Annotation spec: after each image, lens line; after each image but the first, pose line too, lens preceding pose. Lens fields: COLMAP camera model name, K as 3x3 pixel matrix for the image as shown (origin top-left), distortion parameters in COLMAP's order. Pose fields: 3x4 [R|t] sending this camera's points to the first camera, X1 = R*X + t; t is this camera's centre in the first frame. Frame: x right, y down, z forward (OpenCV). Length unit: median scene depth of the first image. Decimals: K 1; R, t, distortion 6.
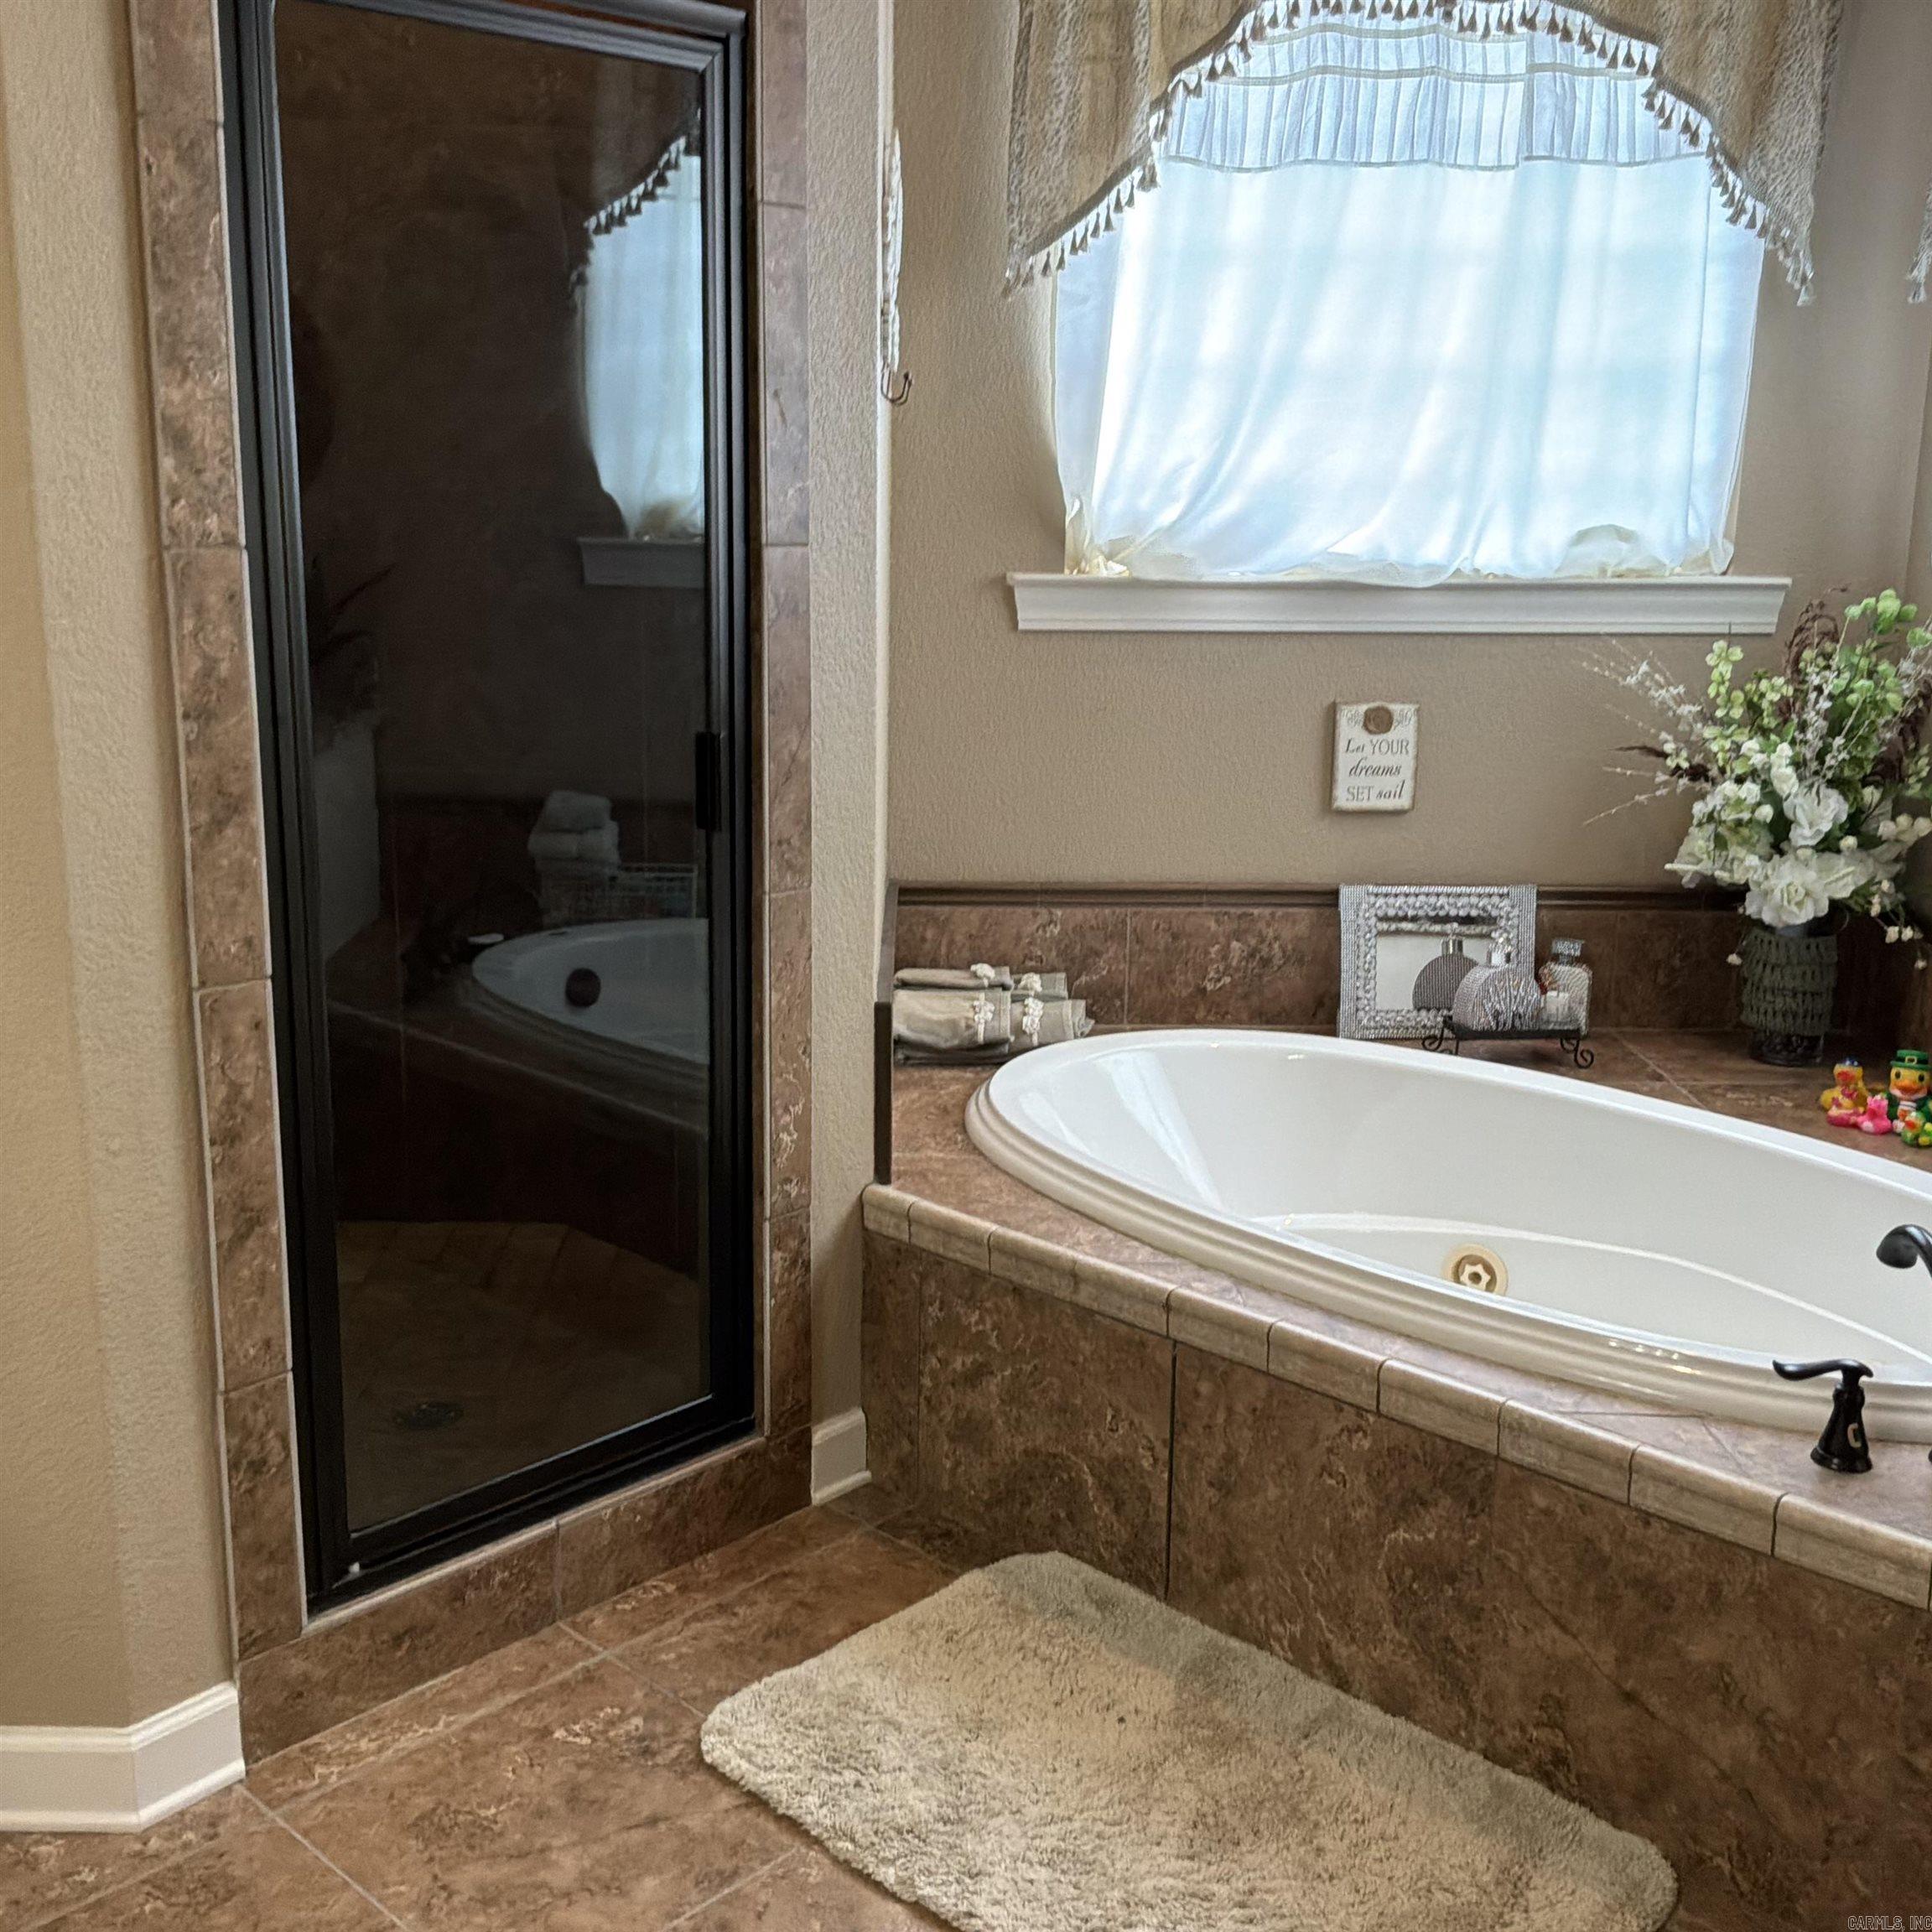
lens RADIAL K [[2142.6, 0, 966.0], [0, 2142.6, 966.0], [0, 0, 1]] dist [0.144568, -0.316988]
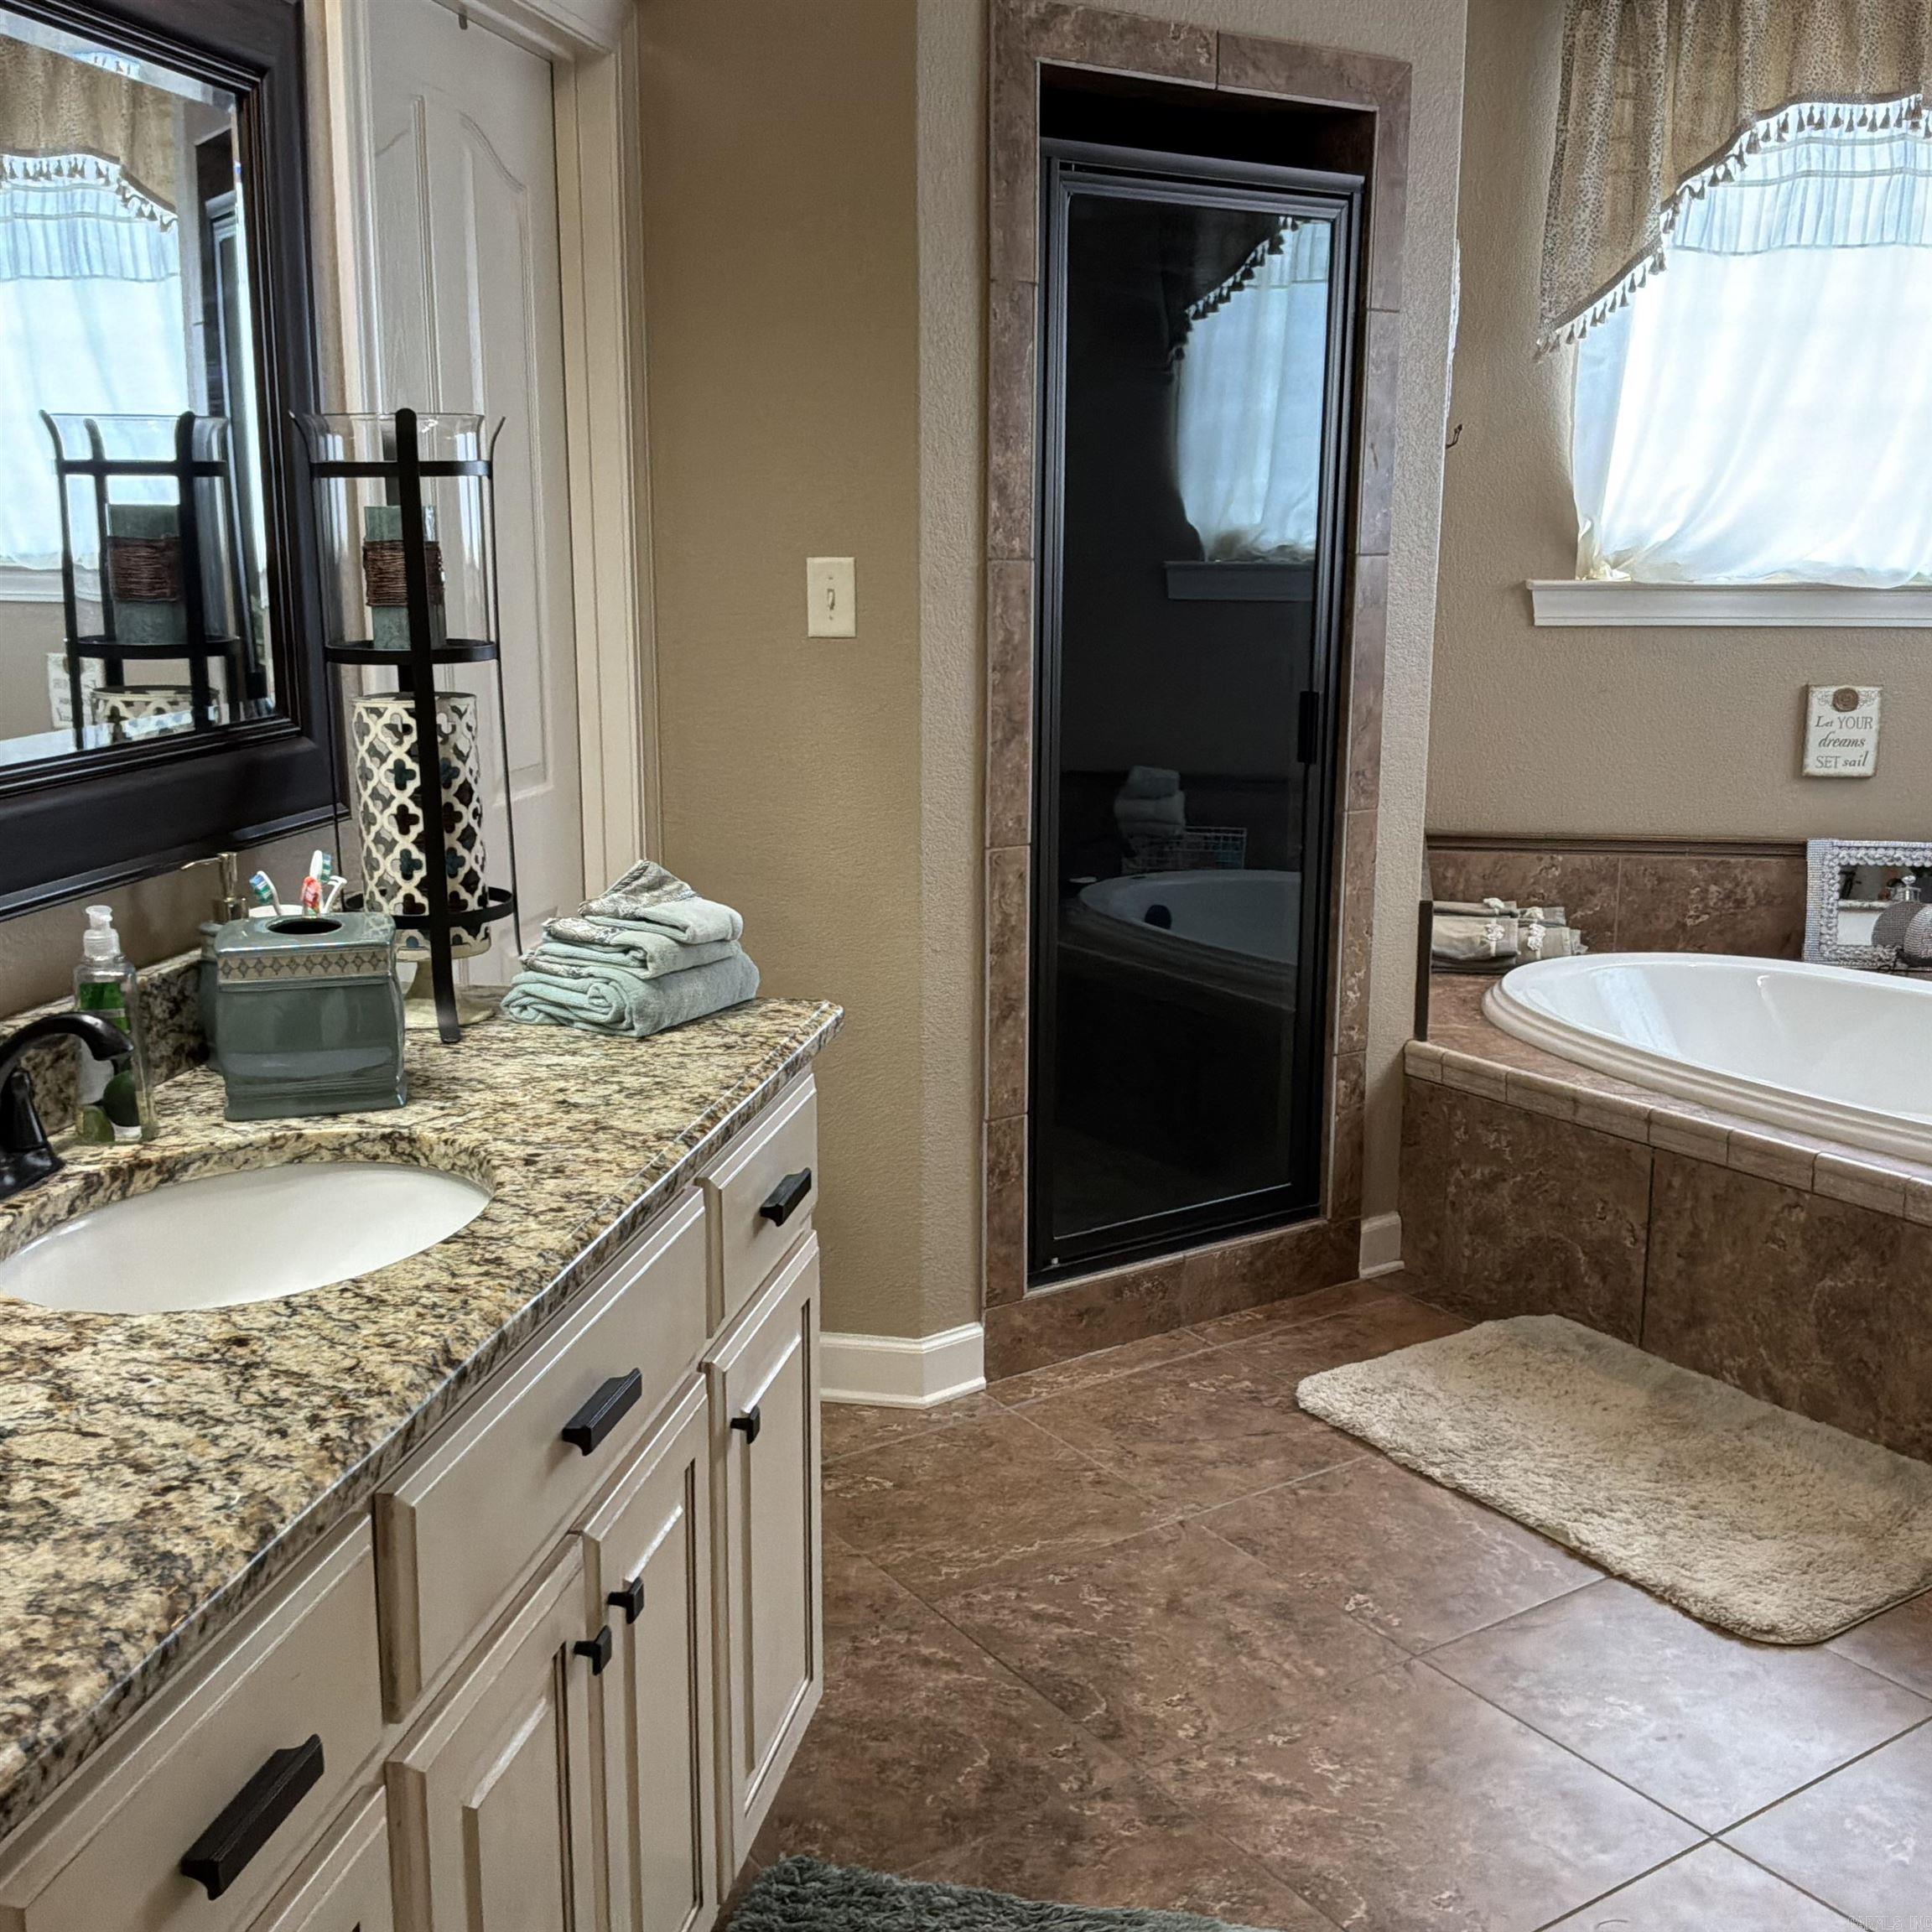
lens RADIAL K [[2142.6, 0, 966.0], [0, 2142.6, 966.0], [0, 0, 1]] dist [0.144568, -0.316988]
pose [[0.977719, 0.030650, -0.207668, -0.039430], [-0.033965, 0.999346, -0.012420, 0.084374], [0.207152, 0.019196, 0.978120, -0.360857]]
